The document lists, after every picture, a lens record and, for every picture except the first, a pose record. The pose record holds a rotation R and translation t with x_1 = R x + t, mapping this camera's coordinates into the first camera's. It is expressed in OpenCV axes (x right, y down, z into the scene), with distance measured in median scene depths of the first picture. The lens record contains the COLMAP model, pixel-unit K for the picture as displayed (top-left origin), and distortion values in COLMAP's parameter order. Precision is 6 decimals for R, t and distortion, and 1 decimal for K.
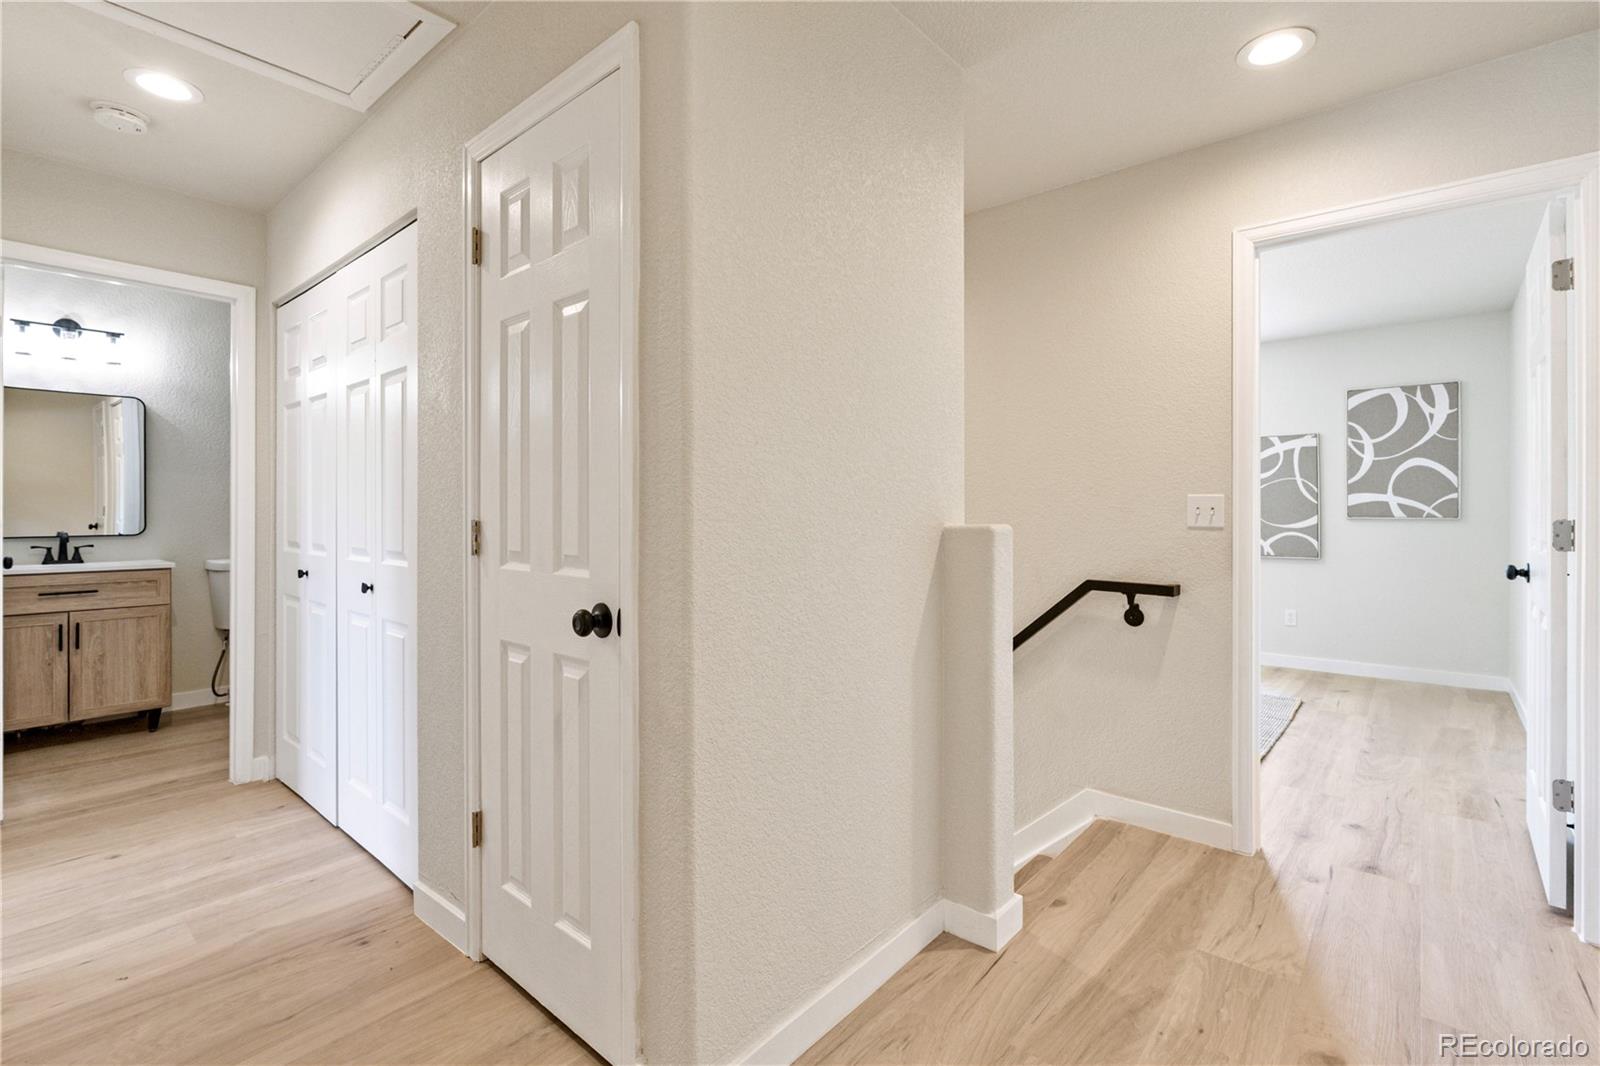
lens RADIAL K [[714.9, 0, 816.3], [0, 714.9, 510.1], [0, 0, 1]] dist [-0.016888, 0.002244]
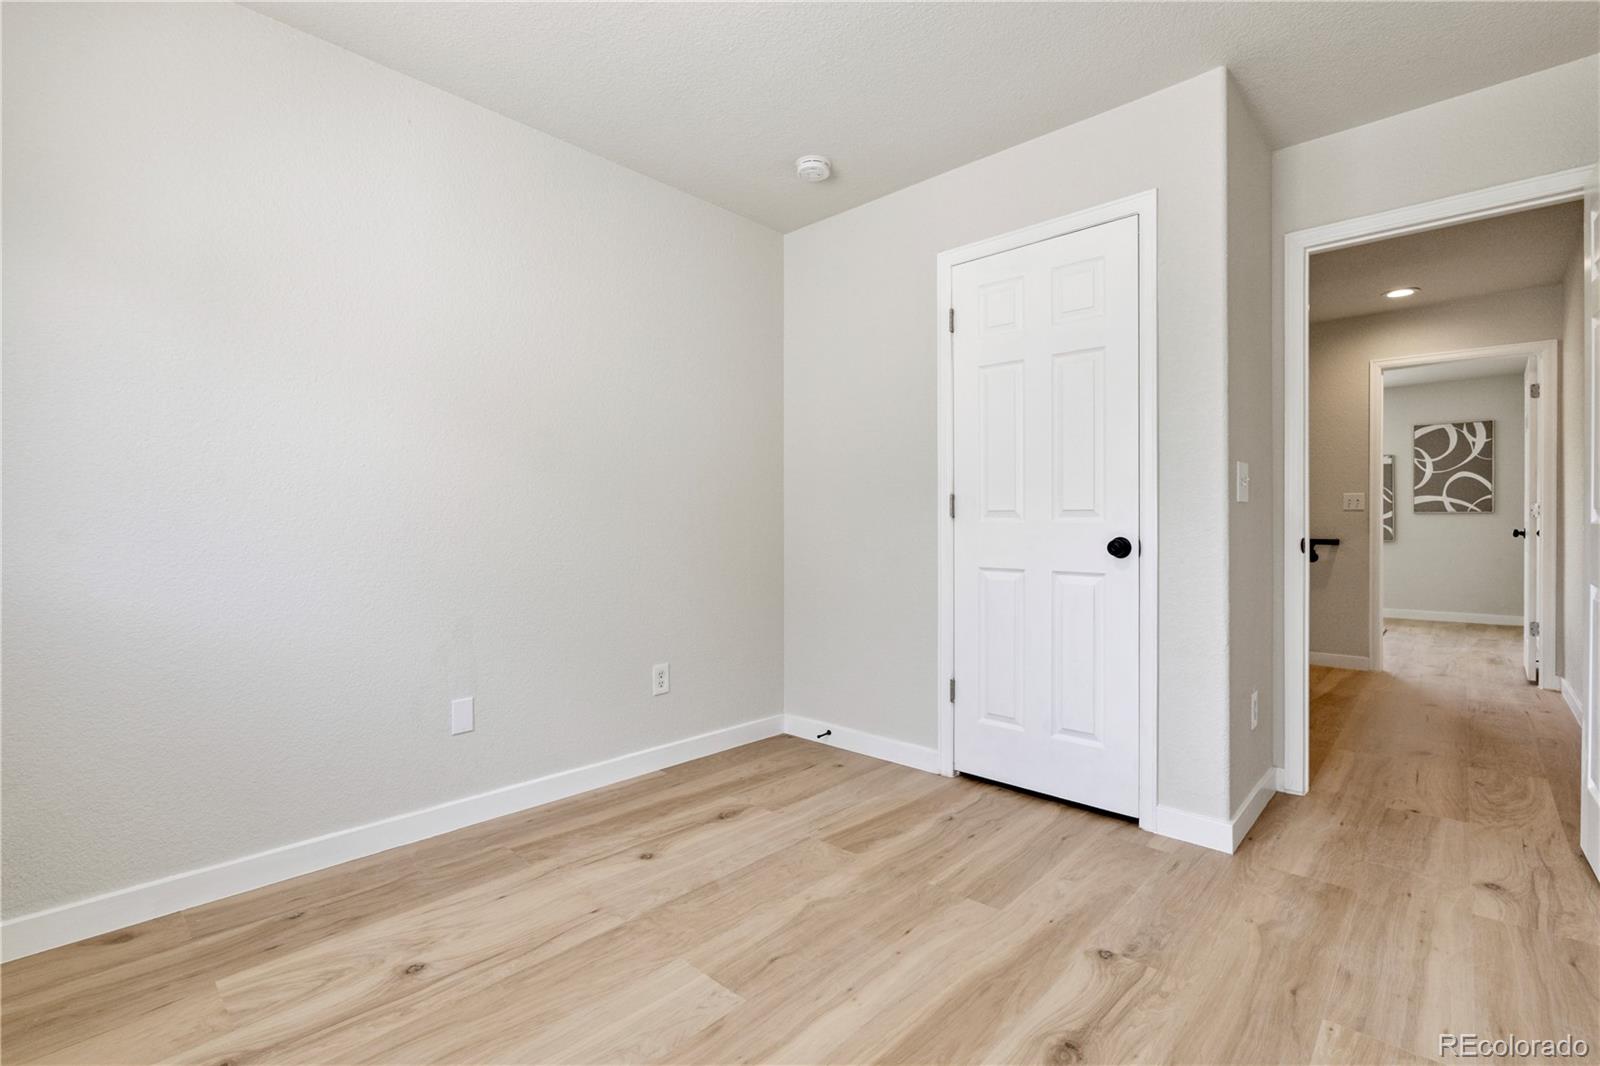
lens RADIAL K [[714.9, 0, 804.6], [0, 714.9, 539.5], [0, 0, 1]] dist [-0.016888, 0.002244]
pose [[0.998921, -0.010149, -0.045317, -0.474225], [0.010918, 0.999800, 0.016740, 0.029860], [0.045138, -0.017217, 0.998832, -0.553458]]
